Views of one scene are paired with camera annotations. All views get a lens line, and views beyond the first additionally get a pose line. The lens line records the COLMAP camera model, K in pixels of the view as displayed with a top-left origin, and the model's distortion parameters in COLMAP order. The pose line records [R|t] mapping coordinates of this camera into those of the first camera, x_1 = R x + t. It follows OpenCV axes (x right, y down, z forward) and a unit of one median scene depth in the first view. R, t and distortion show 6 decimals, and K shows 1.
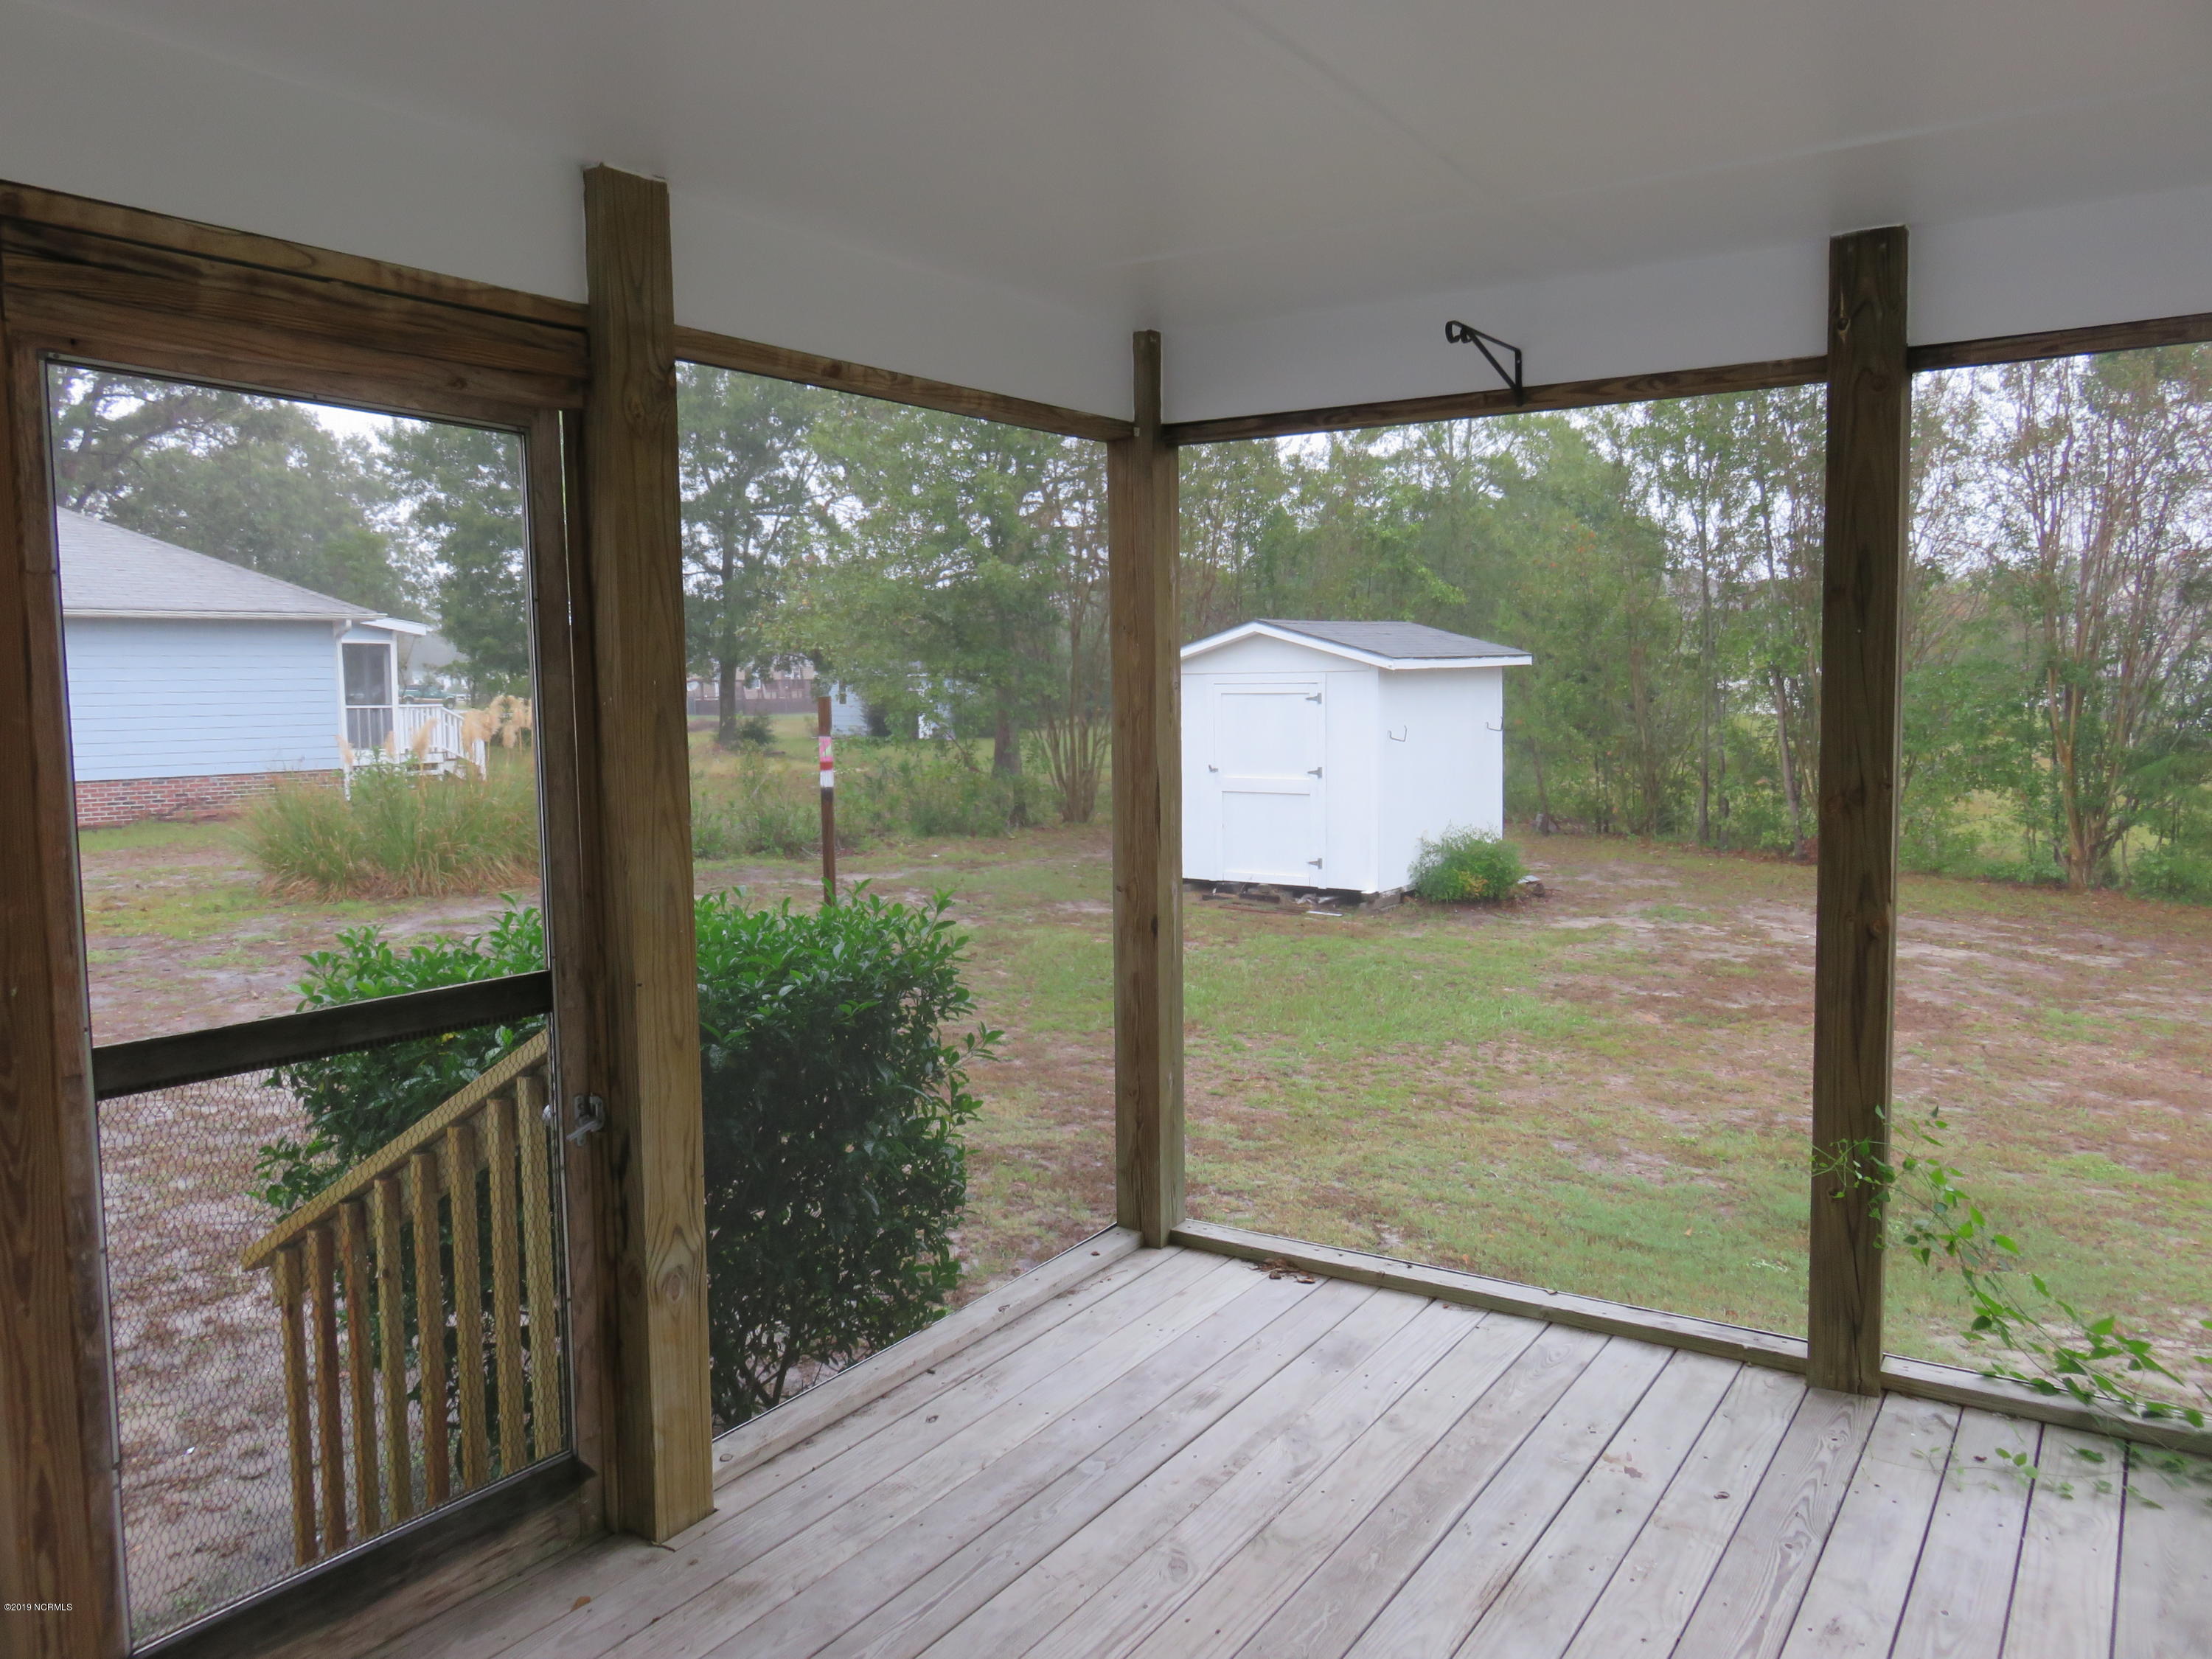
lens RADIAL K [[1659.0, 0, 1095.9], [0, 1659.0, 828.0], [0, 0, 1]] dist [-0.008337, -0.000595]
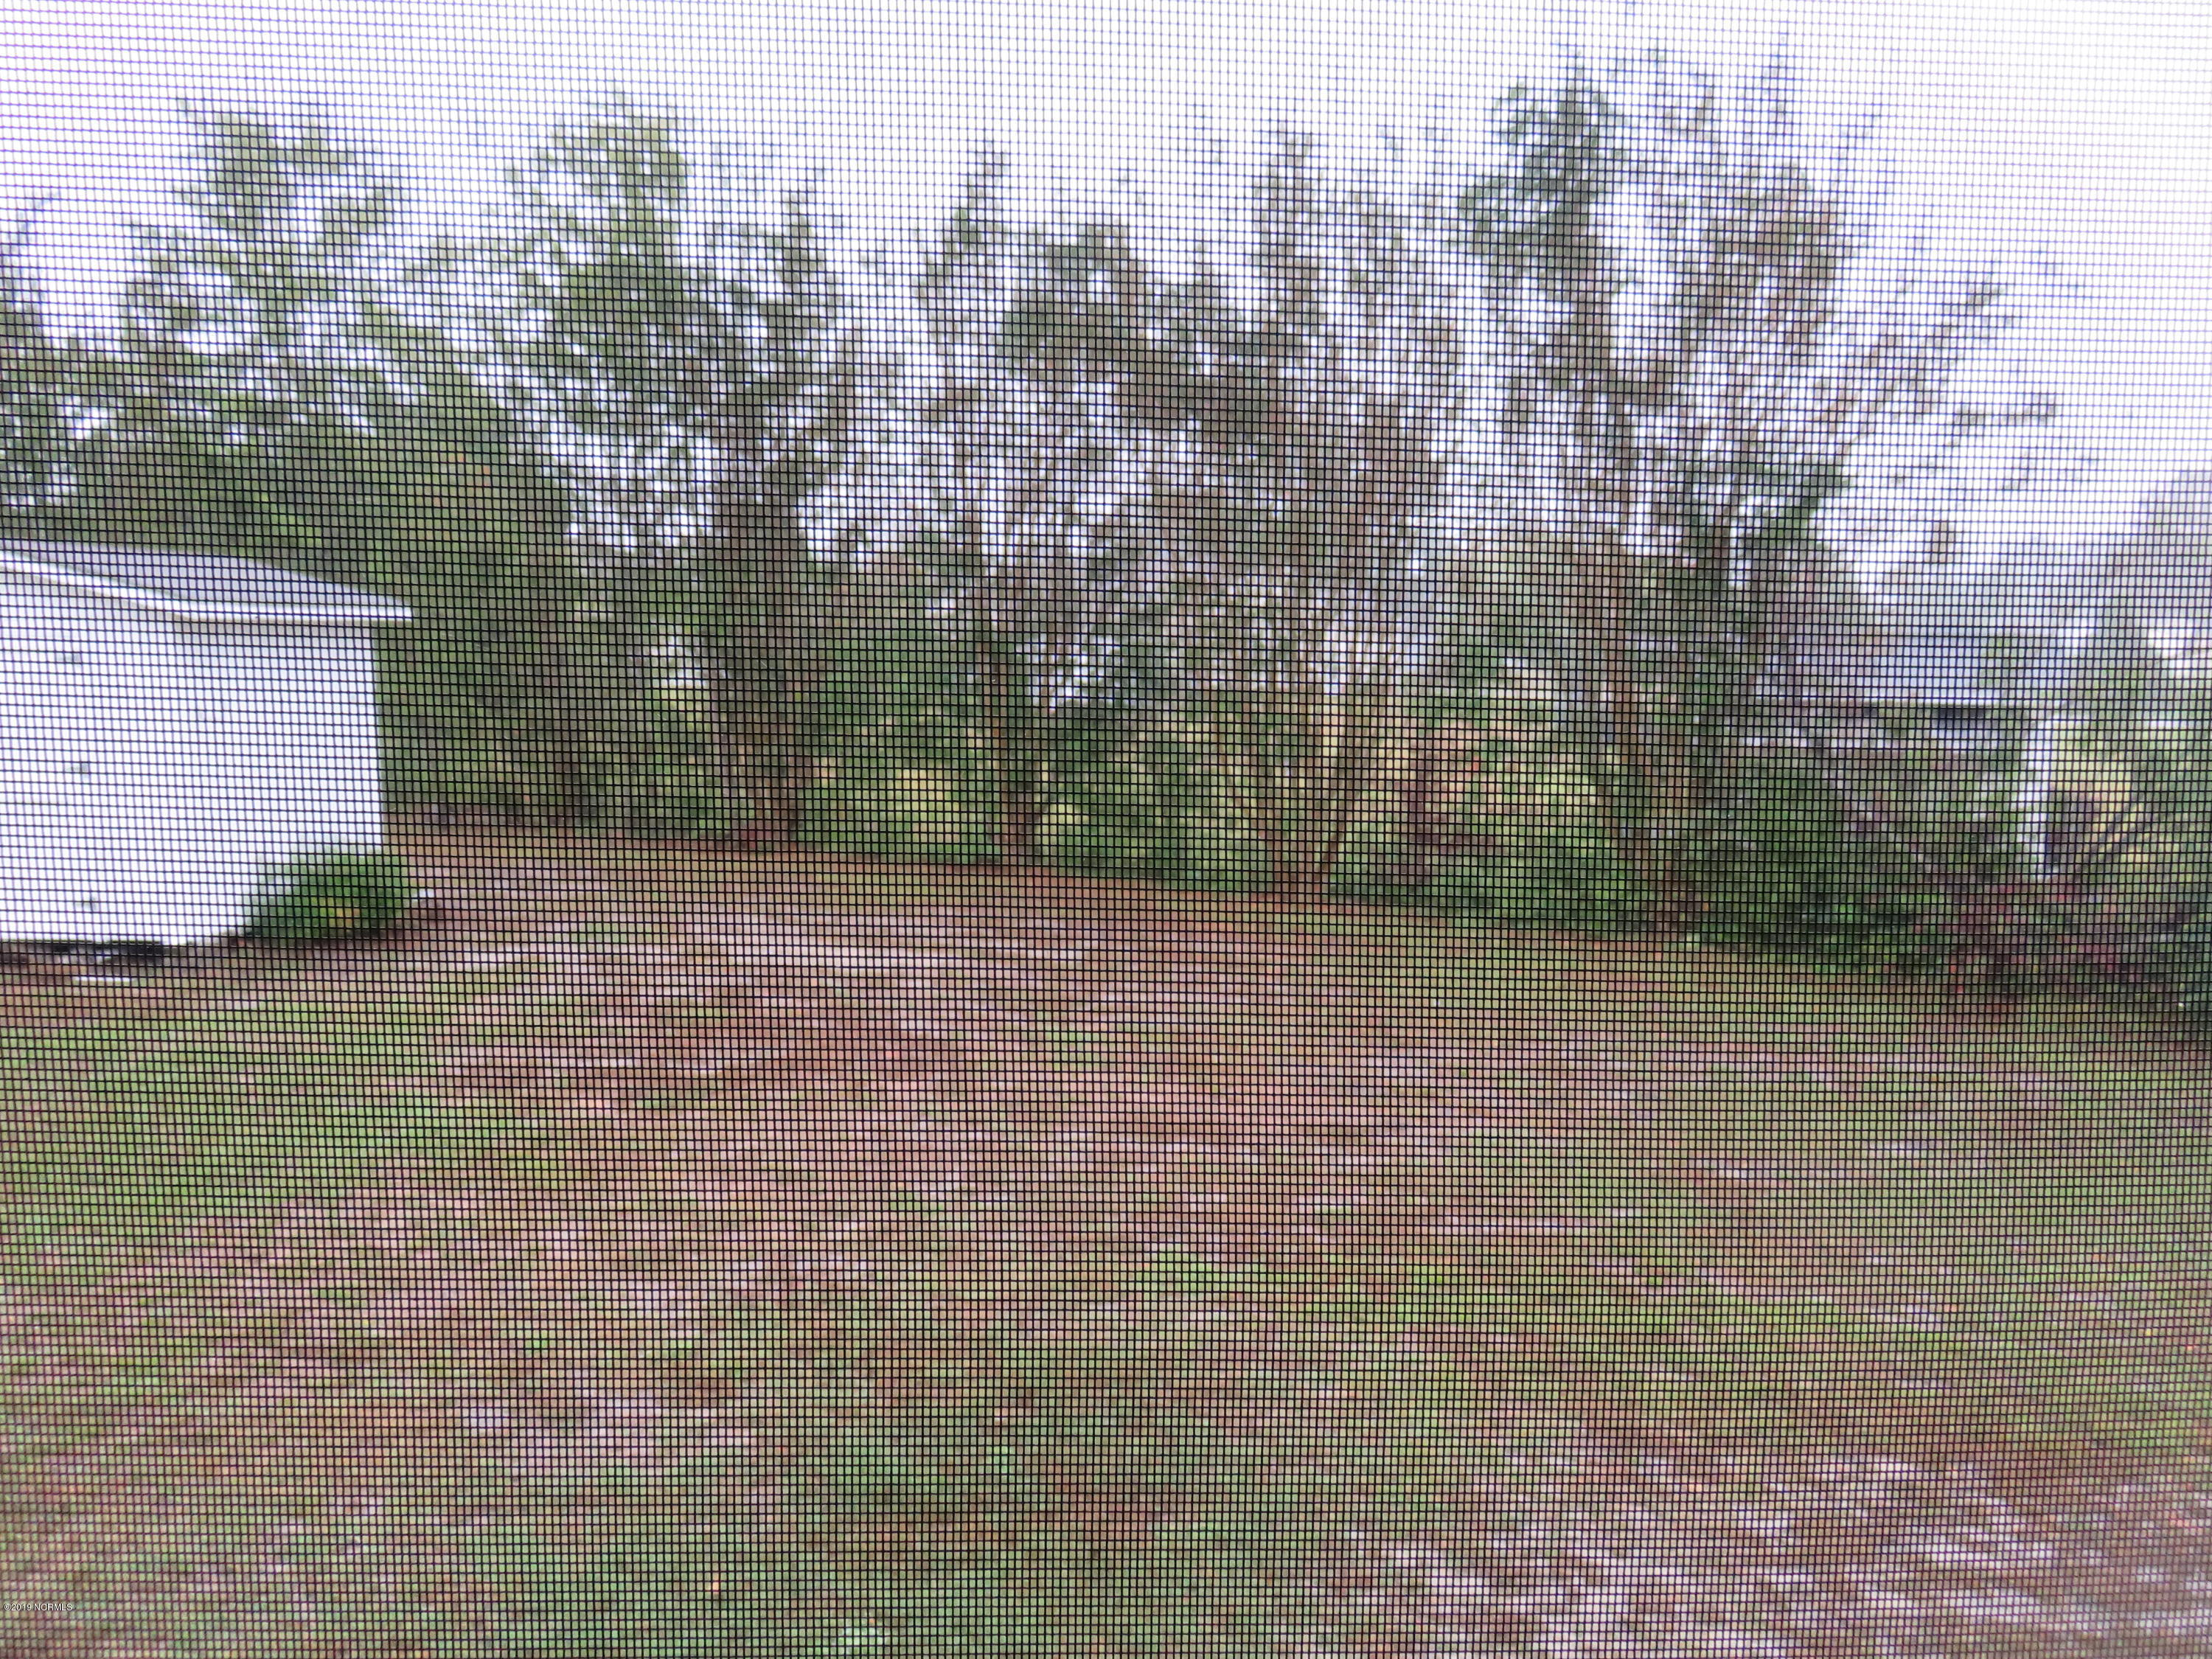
lens RADIAL K [[1659.0, 0, 1095.9], [0, 1659.0, 828.0], [0, 0, 1]] dist [-0.008337, -0.000595]
pose [[0.802707, -0.042296, 0.594872, 0.063587], [0.032138, 0.999100, 0.027671, -0.014793], [-0.595507, -0.003094, 0.803344, 0.220601]]
